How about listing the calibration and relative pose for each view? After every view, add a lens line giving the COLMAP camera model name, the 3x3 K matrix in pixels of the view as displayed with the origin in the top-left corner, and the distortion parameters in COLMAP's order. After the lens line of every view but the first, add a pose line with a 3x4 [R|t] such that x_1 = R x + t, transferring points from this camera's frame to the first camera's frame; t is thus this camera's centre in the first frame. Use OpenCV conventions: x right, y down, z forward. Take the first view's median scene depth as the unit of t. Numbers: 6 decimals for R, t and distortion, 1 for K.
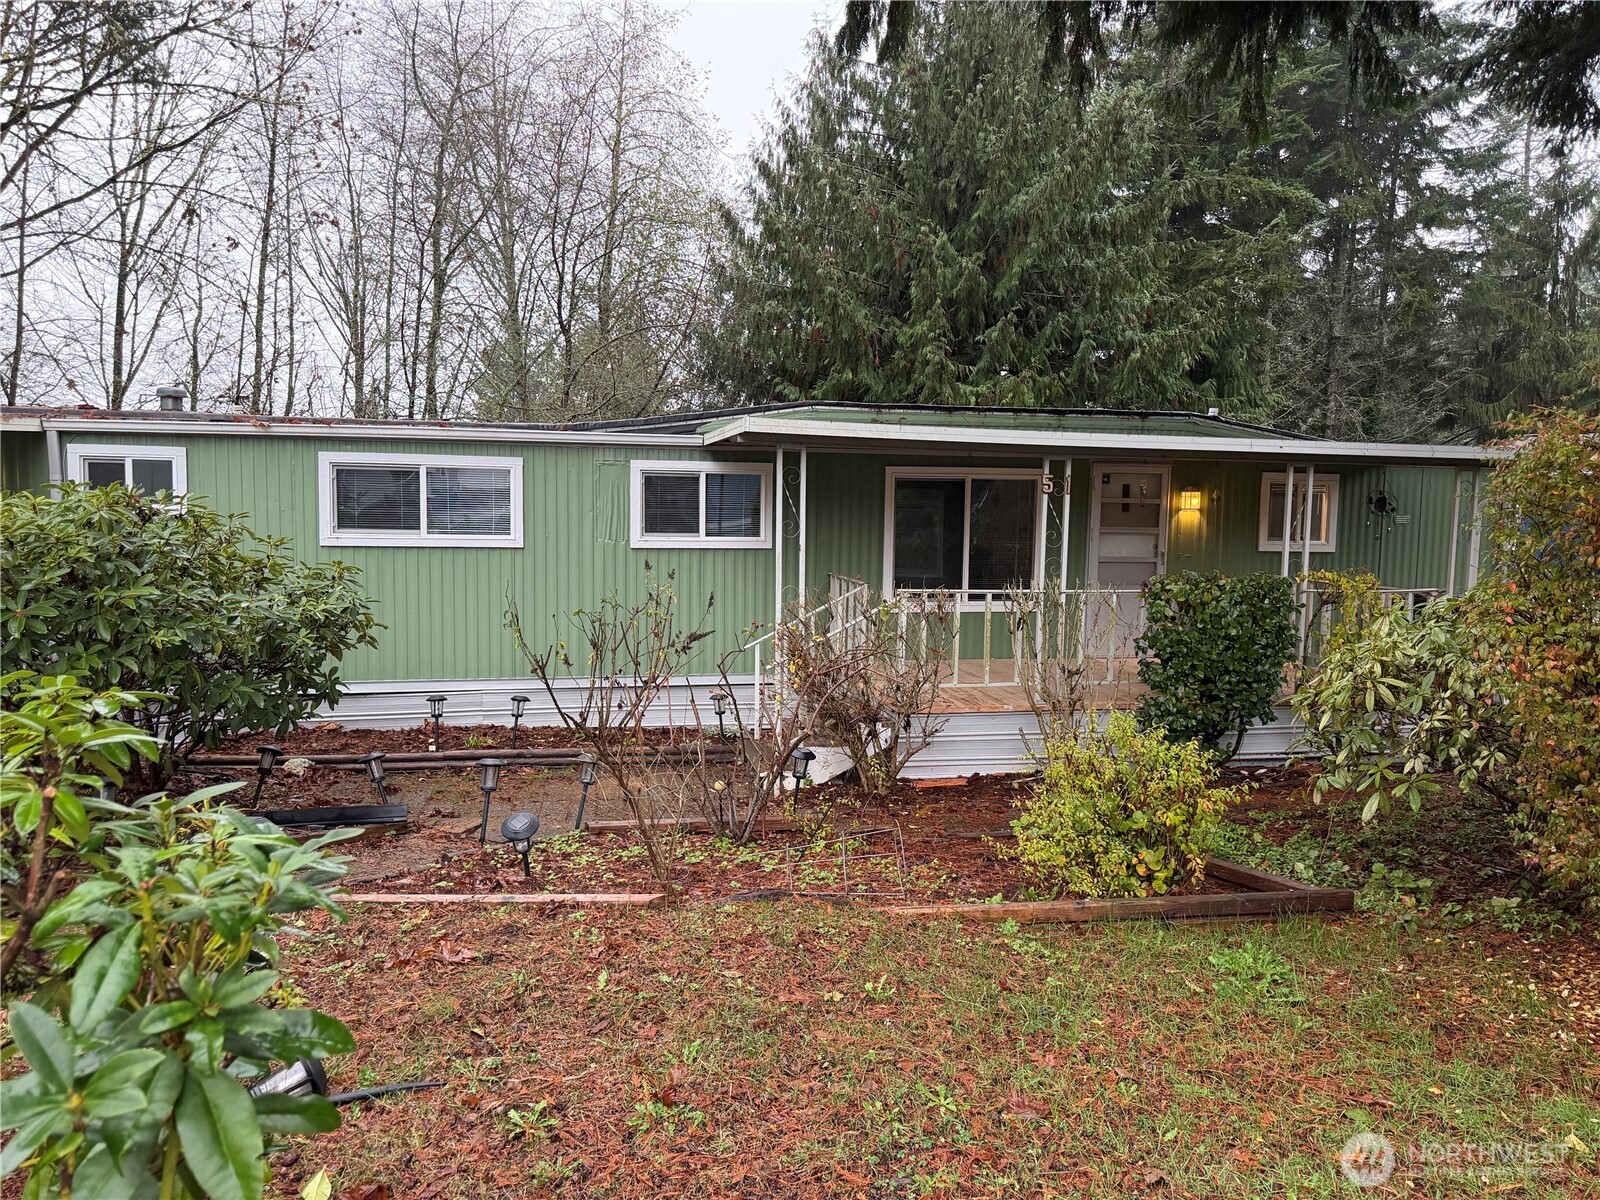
lens RADIAL K [[1136.8, 0, 800.0], [0, 1136.8, 600.0], [0, 0, 1]] dist [0.047746, 0.048392]
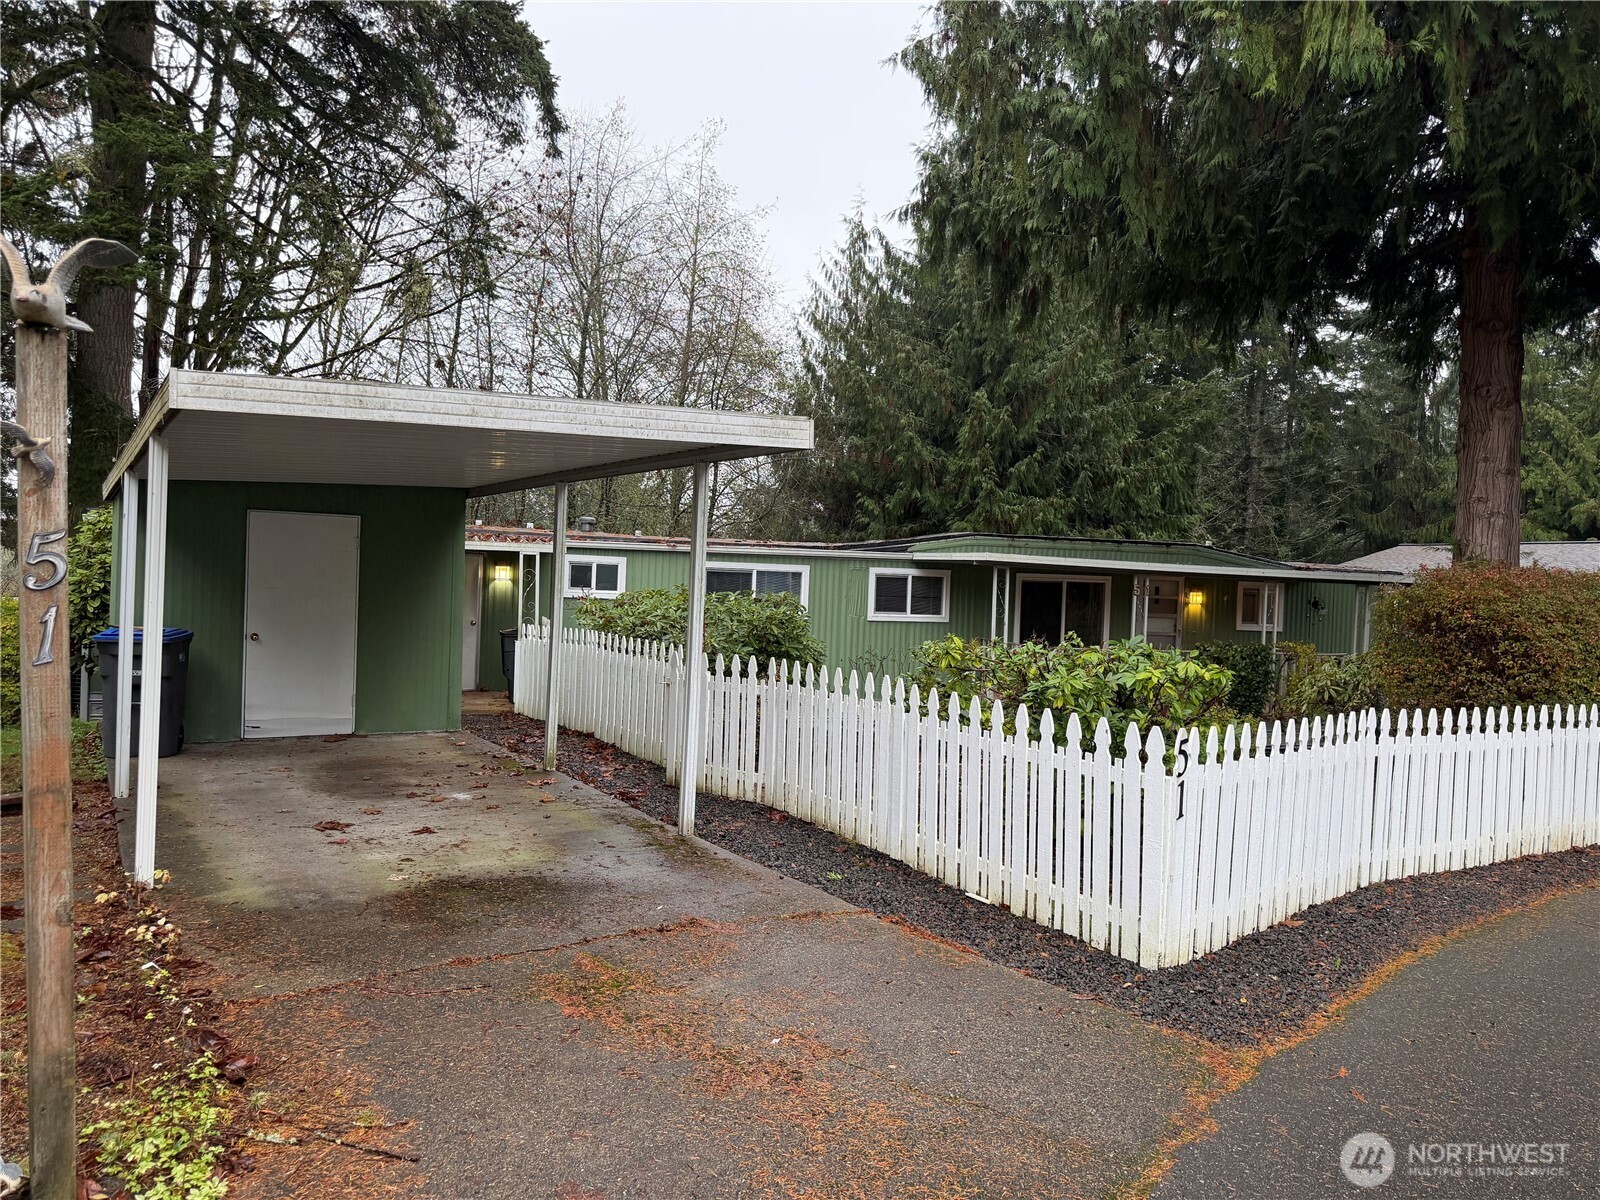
lens RADIAL K [[1122.6, 0, 800.0], [0, 1122.6, 600.0], [0, 0, 1]] dist [0.093467, -0.000305]
pose [[0.997461, 0.020634, 0.068157, -0.341834], [-0.016266, 0.997815, -0.064038, 0.028757], [-0.069330, 0.062767, 0.995617, -0.582680]]
